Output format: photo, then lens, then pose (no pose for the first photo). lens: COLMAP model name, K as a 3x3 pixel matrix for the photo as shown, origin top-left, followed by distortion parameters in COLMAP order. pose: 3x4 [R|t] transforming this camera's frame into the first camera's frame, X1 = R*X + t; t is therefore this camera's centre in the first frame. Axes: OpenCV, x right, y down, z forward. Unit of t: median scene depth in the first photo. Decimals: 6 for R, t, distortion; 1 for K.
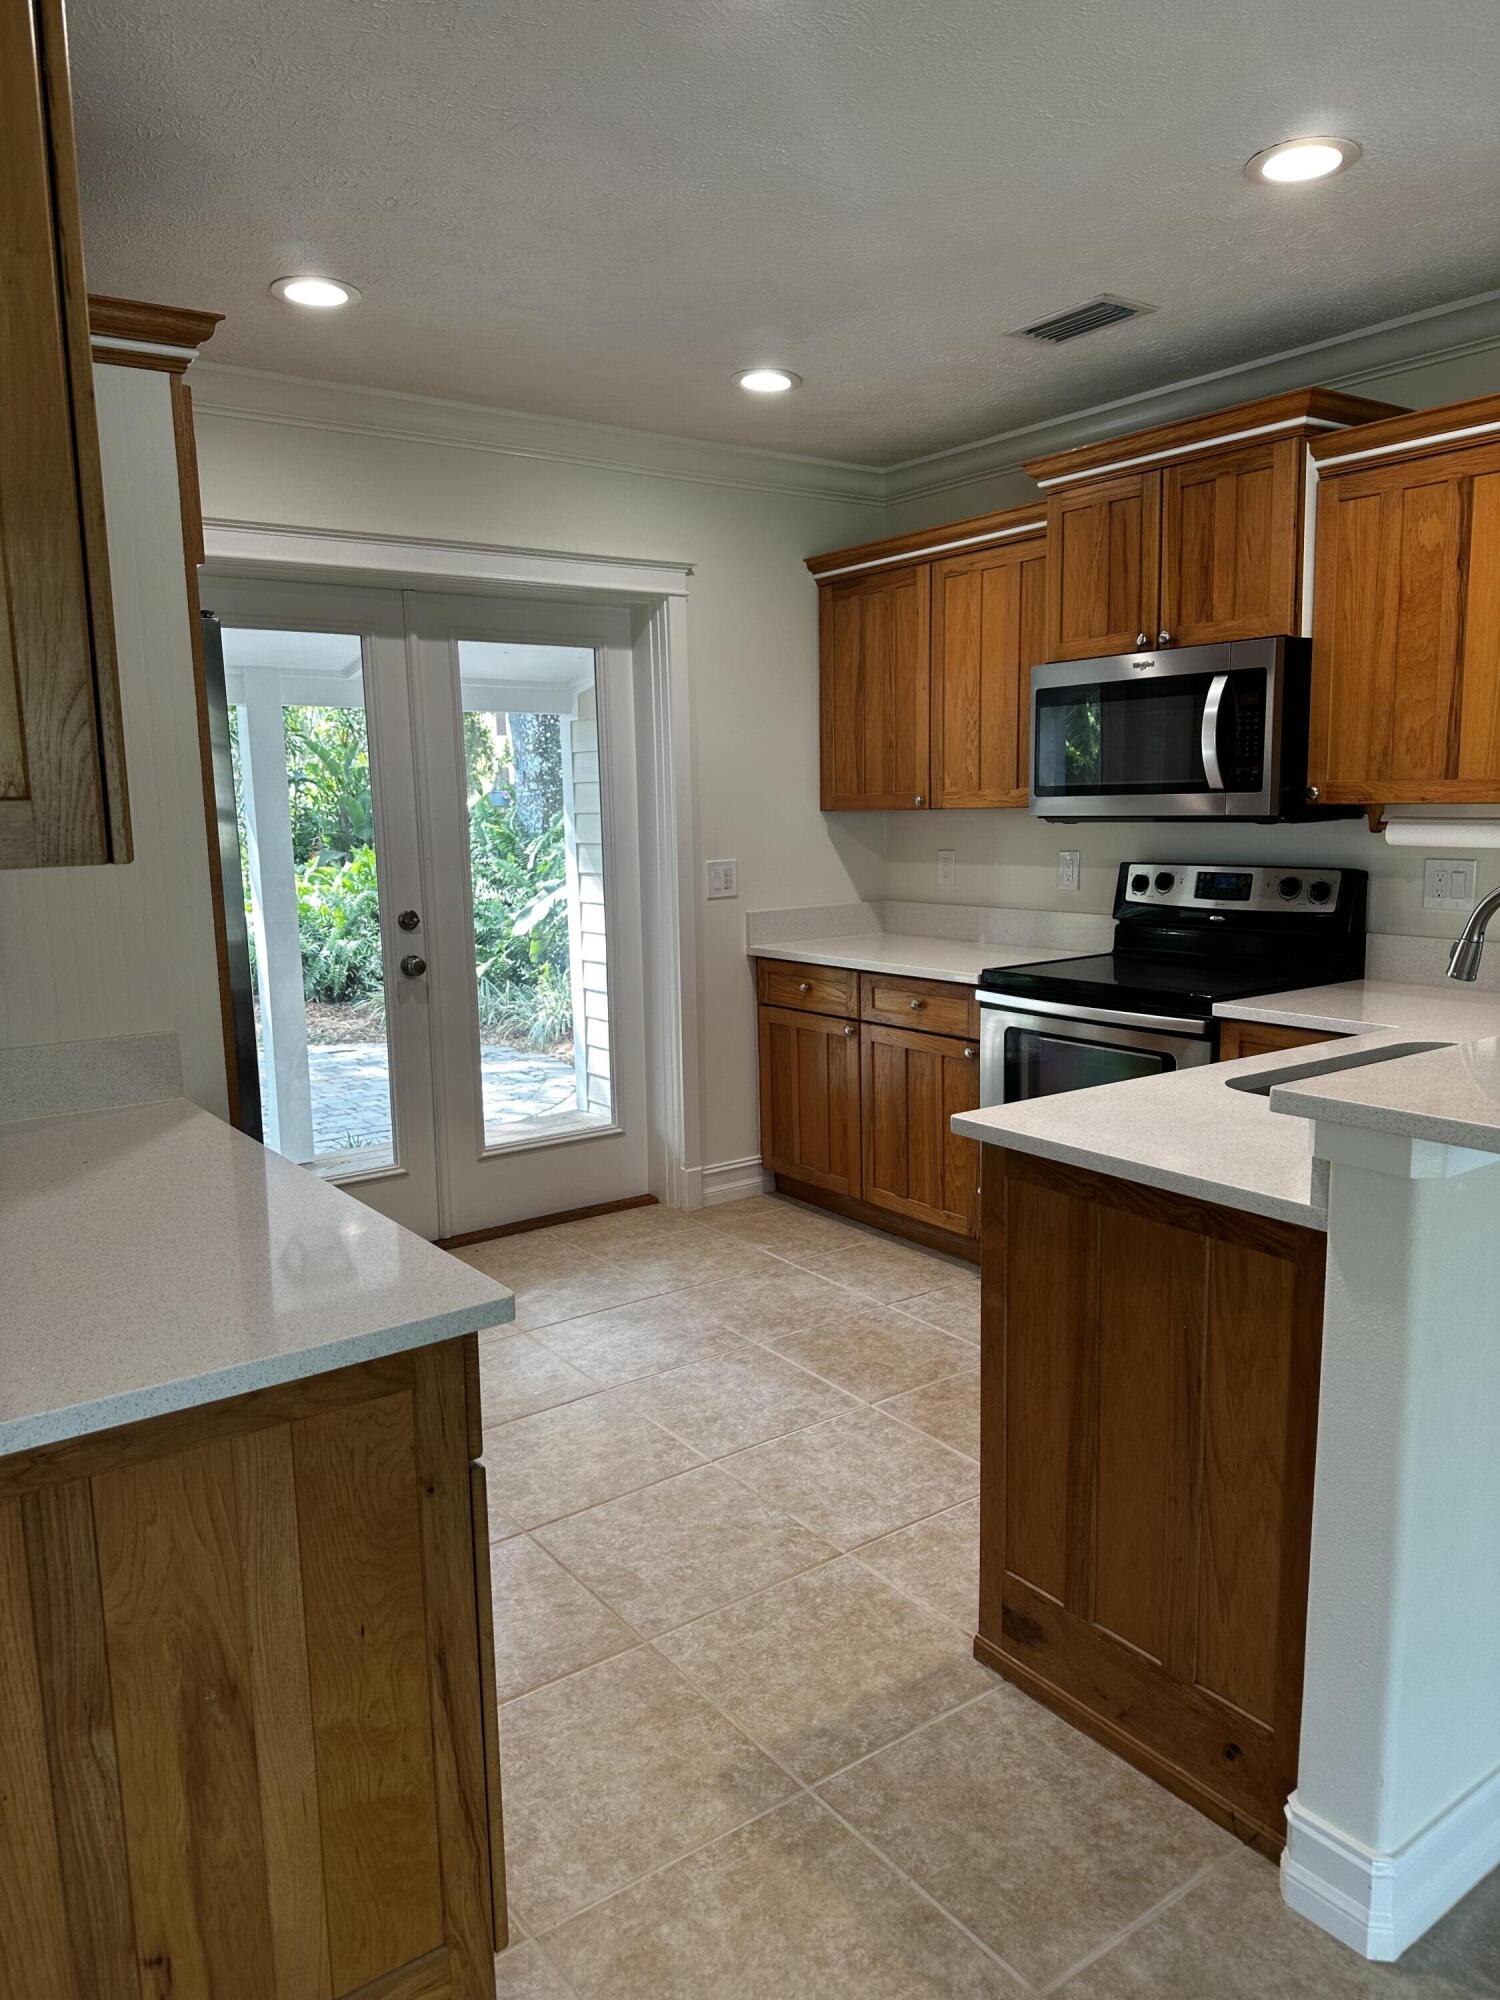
lens RADIAL K [[1391.9, 0, 744.6], [0, 1391.9, 1008.3], [0, 0, 1]] dist [0.173480, -0.306838]
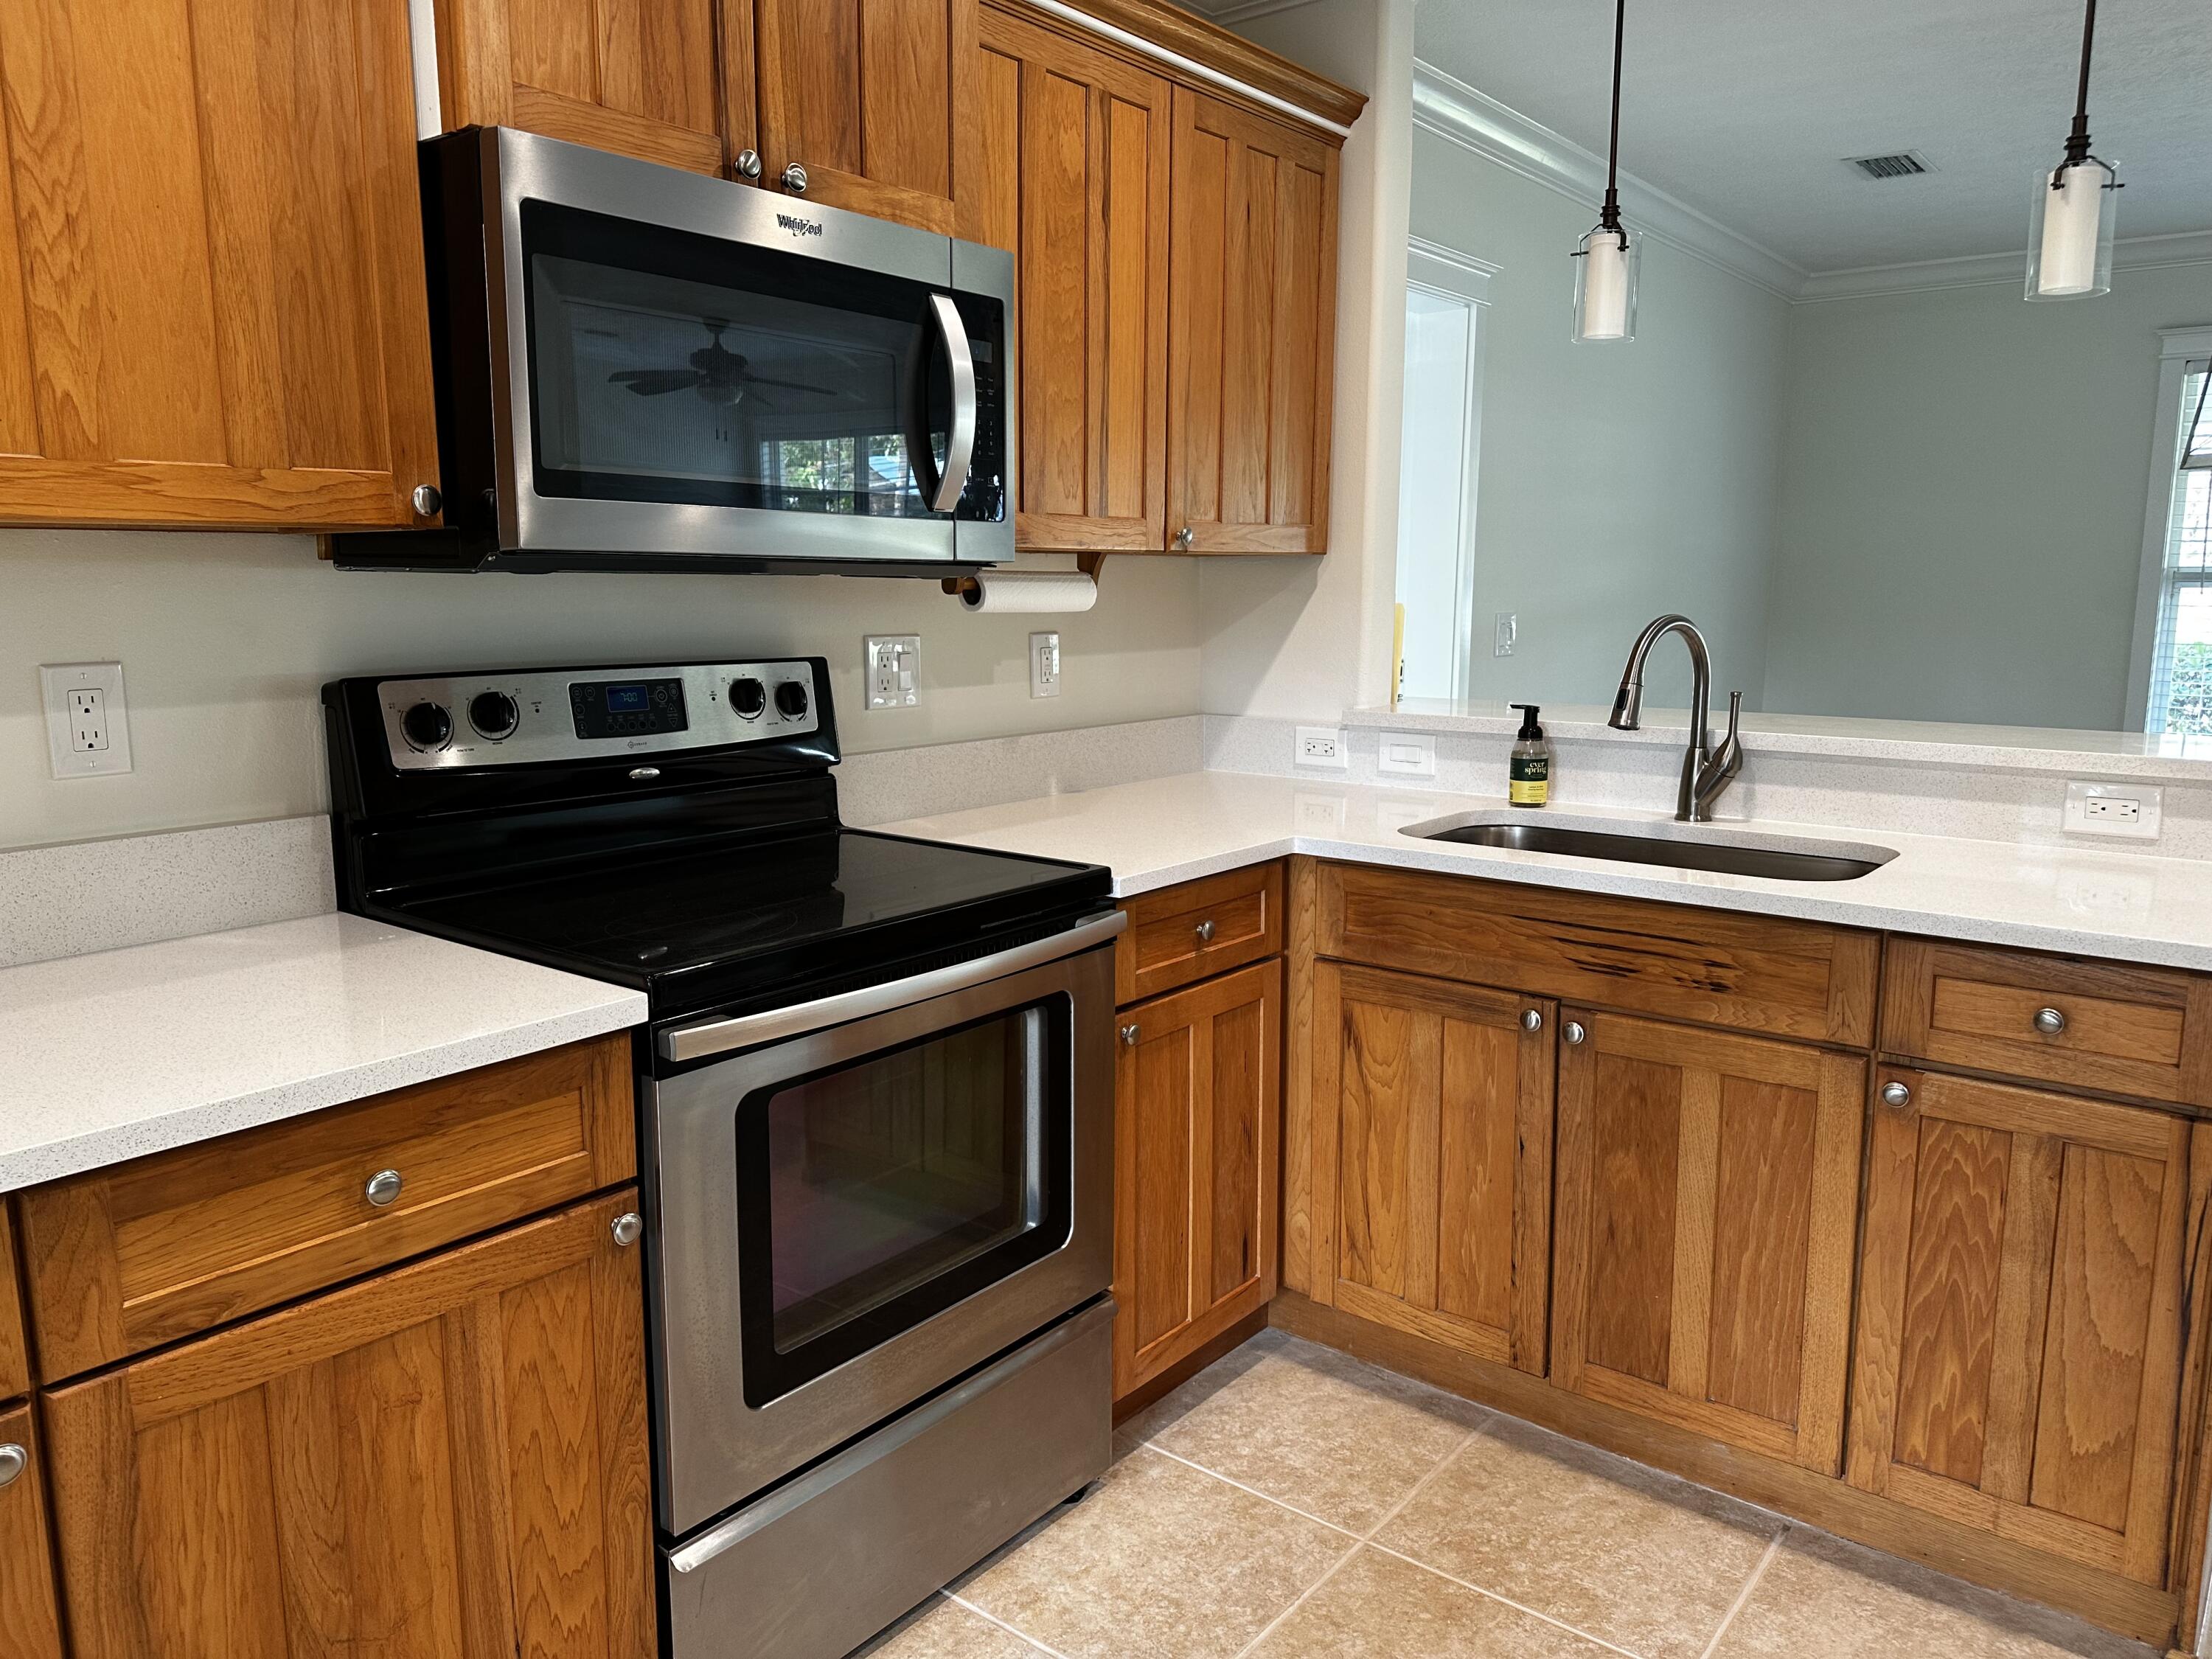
lens RADIAL K [[1539.4, 0, 1100.9], [0, 1539.4, 816.3], [0, 0, 1]] dist [0.173480, -0.306838]
pose [[-0.264433, -0.125972, 0.956141, -0.238654], [0.152015, 0.973594, 0.170313, -0.119082], [-0.952348, 0.190384, -0.238301, 0.993326]]
